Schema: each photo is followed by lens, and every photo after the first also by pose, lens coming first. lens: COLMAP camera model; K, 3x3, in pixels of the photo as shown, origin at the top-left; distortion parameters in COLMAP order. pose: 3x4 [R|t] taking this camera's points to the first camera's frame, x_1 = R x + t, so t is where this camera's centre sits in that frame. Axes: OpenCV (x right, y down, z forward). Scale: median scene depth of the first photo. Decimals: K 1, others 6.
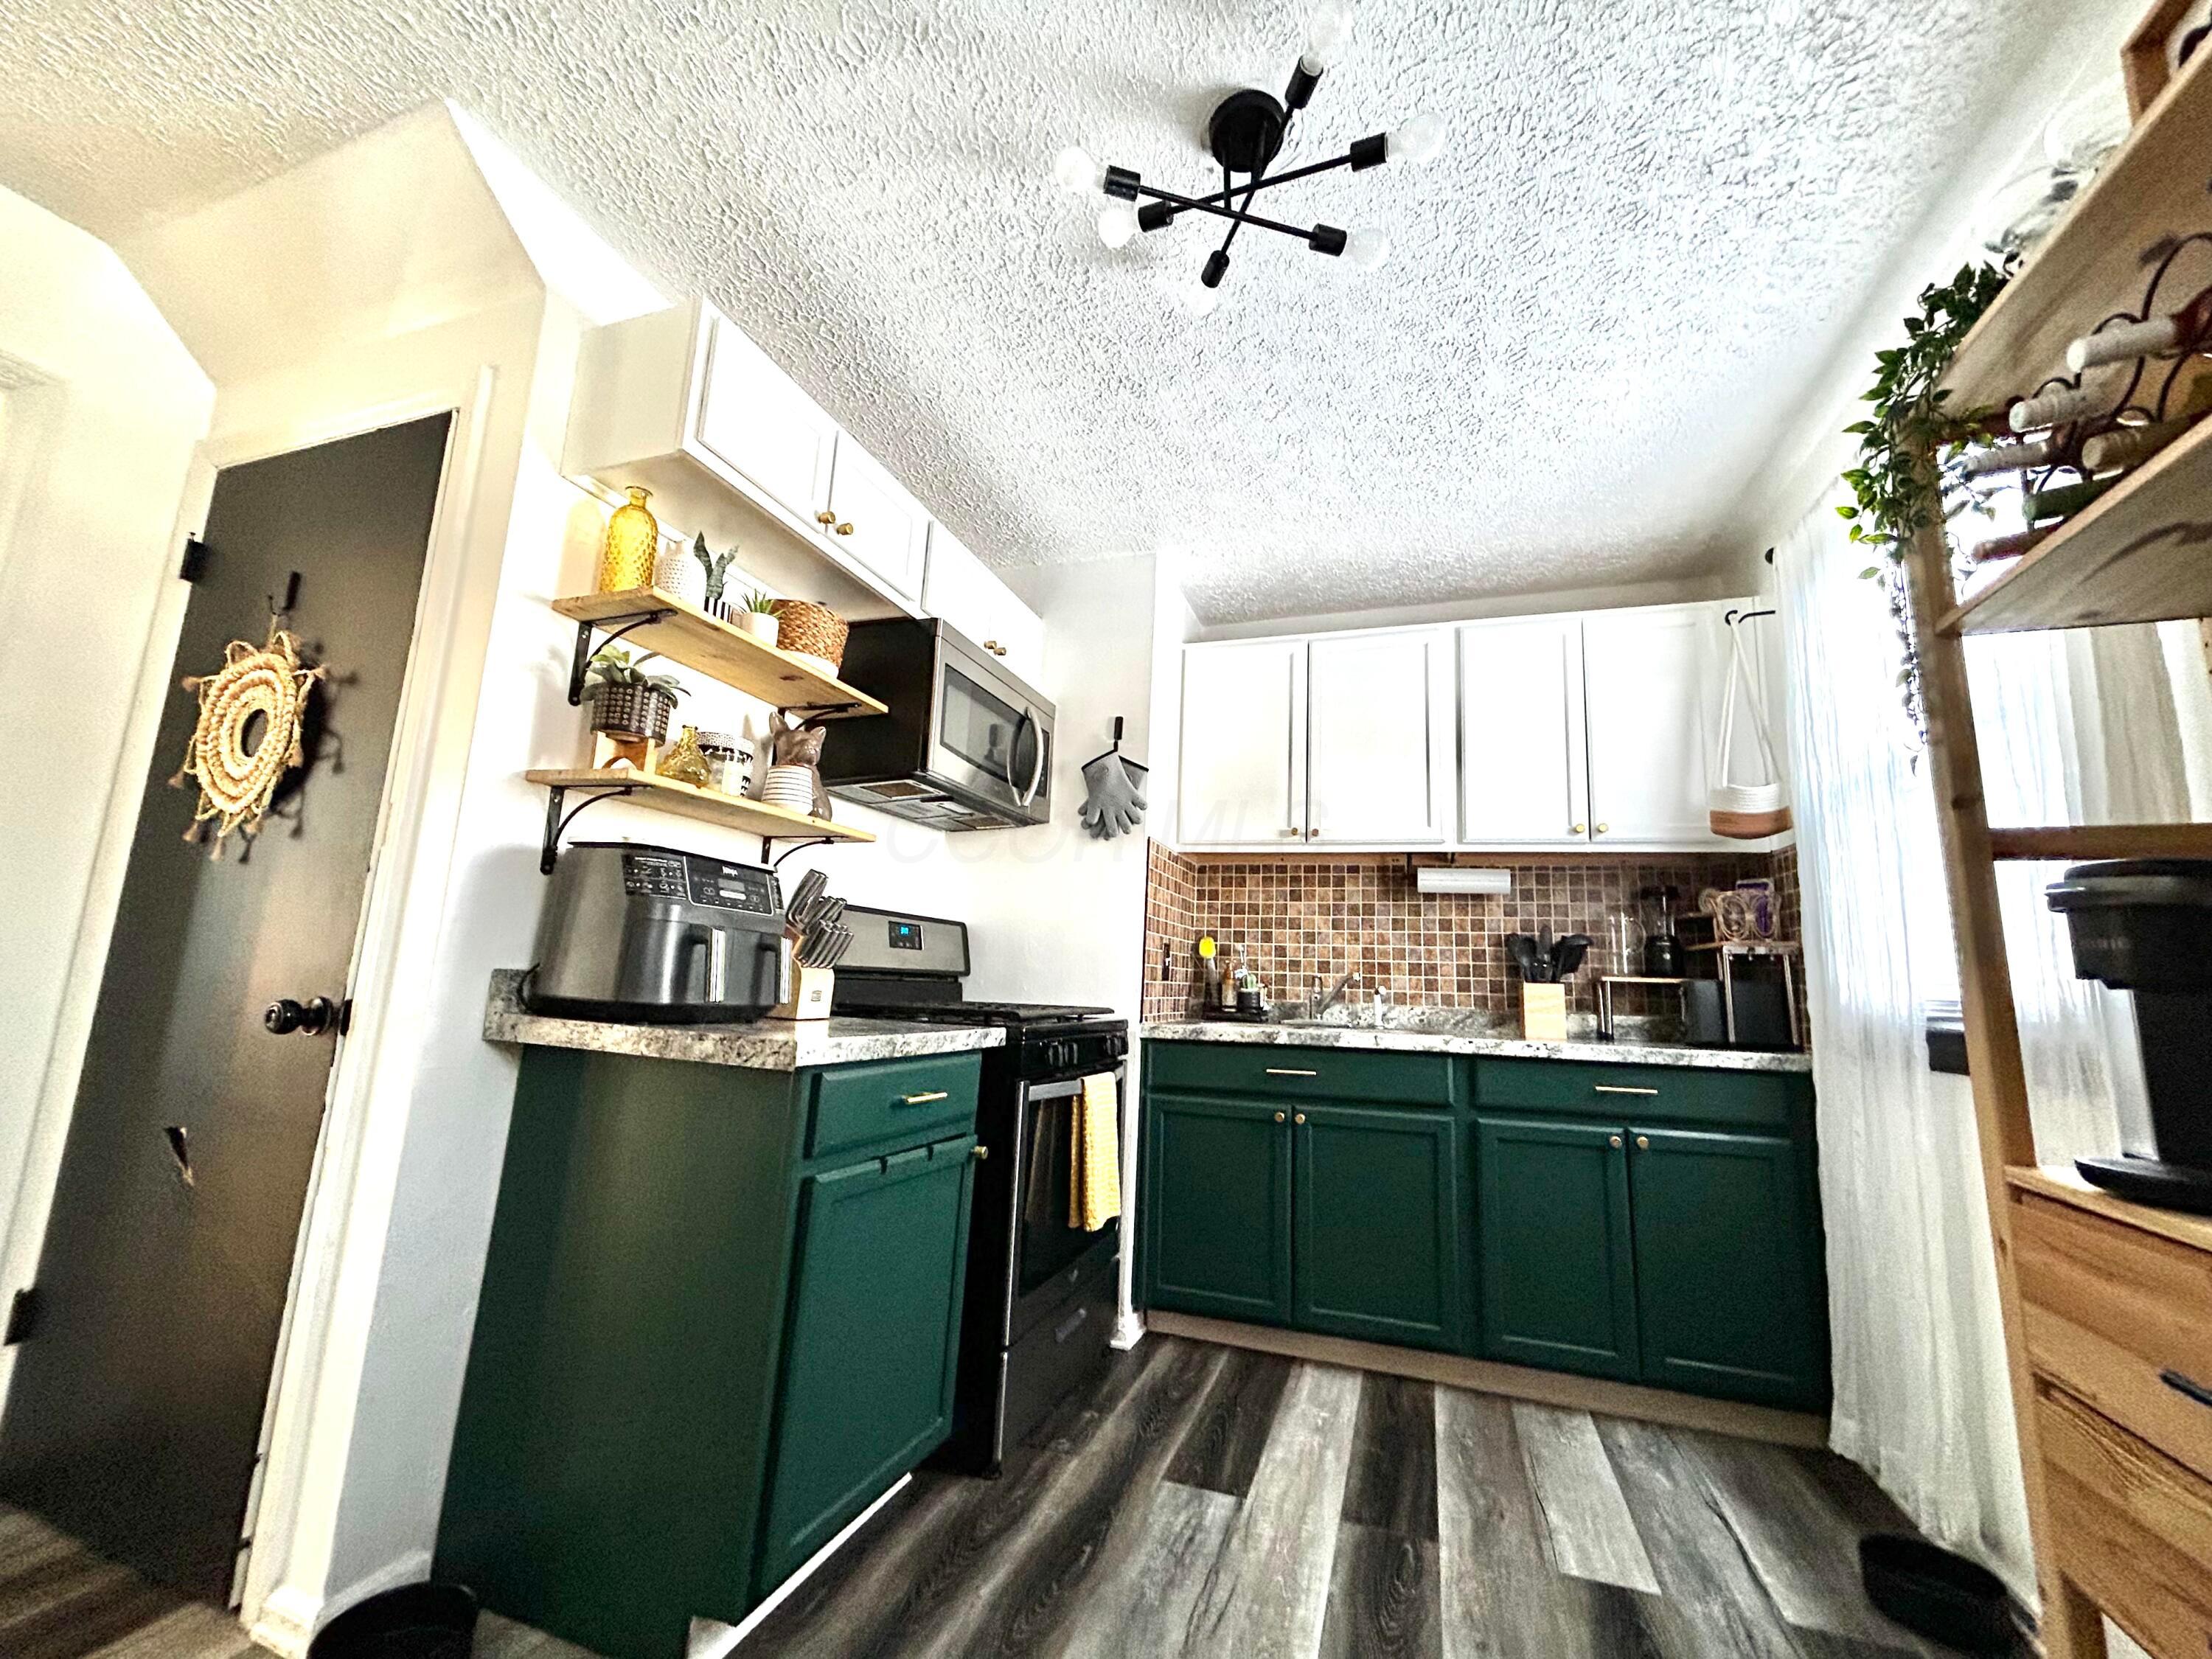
lens RADIAL K [[888.0, 0, 1109.2], [0, 888.0, 834.8], [0, 0, 1]] dist [-0.001892, 0.000535]
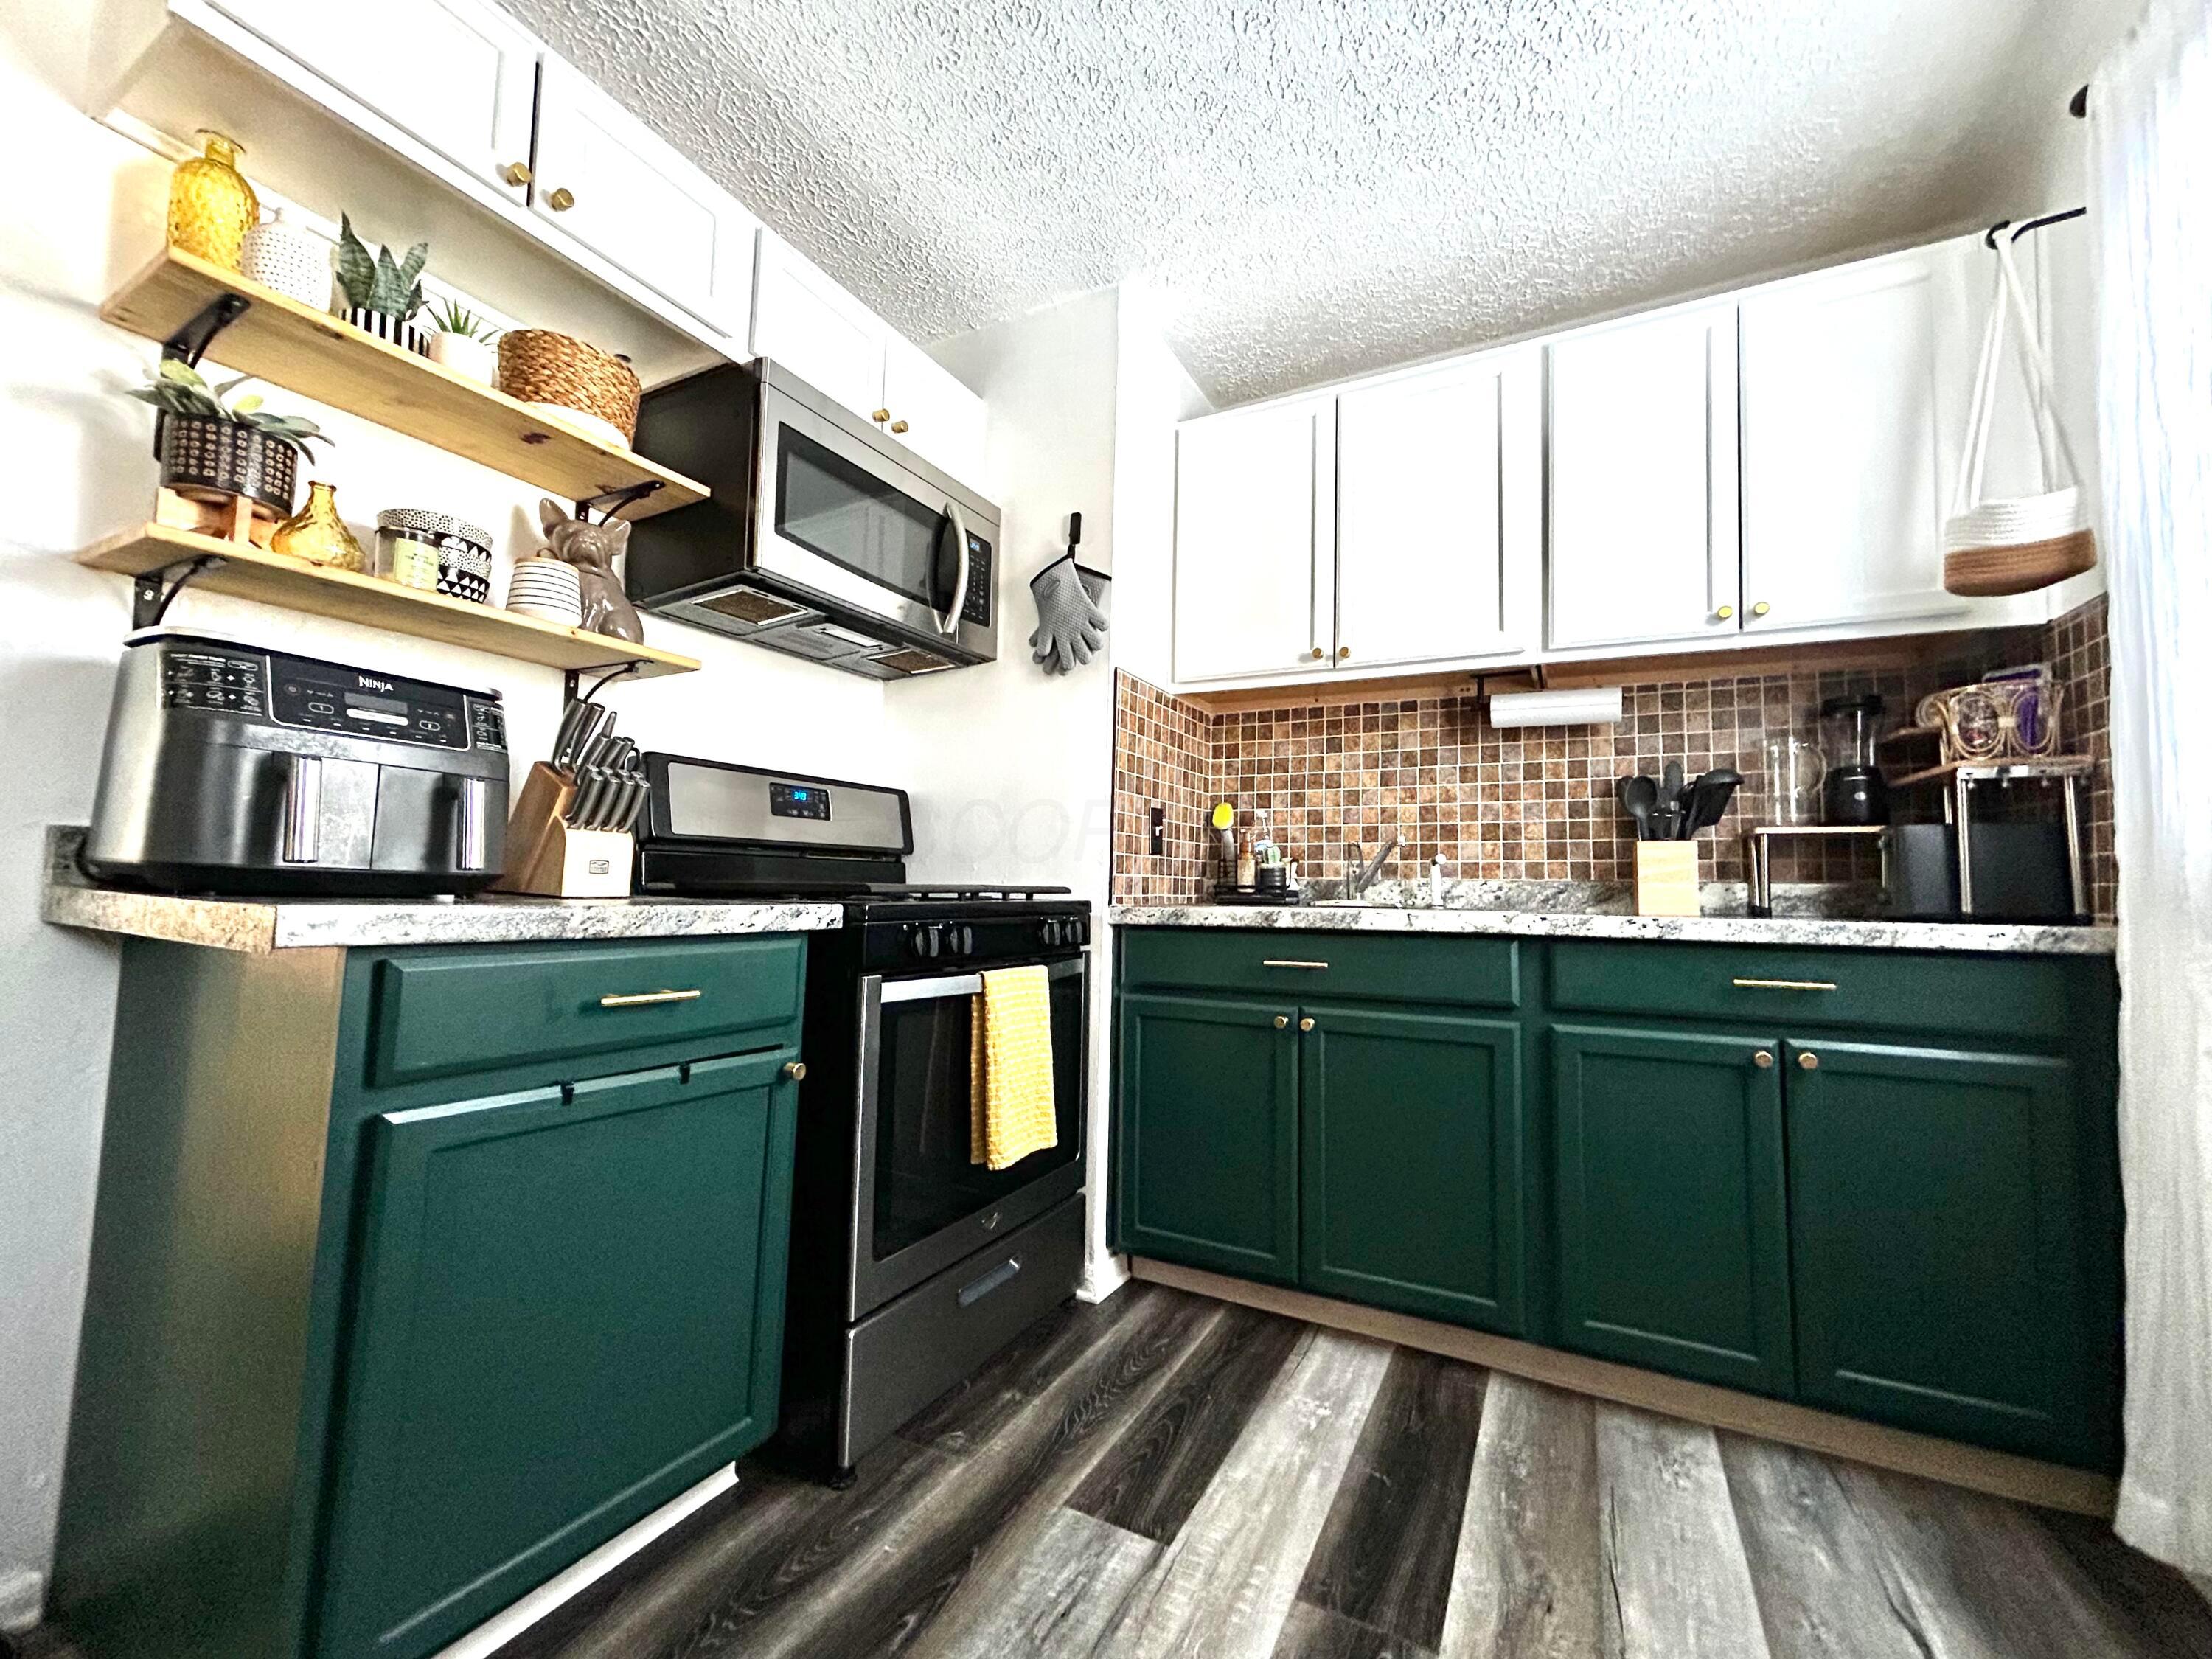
lens RADIAL K [[888.0, 0, 1103.9], [0, 888.0, 834.0], [0, 0, 1]] dist [-0.001892, 0.000535]
pose [[0.988107, -0.030715, -0.150668, 0.183854], [0.045997, 0.994022, 0.099013, 0.086808], [0.146726, -0.104766, 0.983614, 0.285078]]
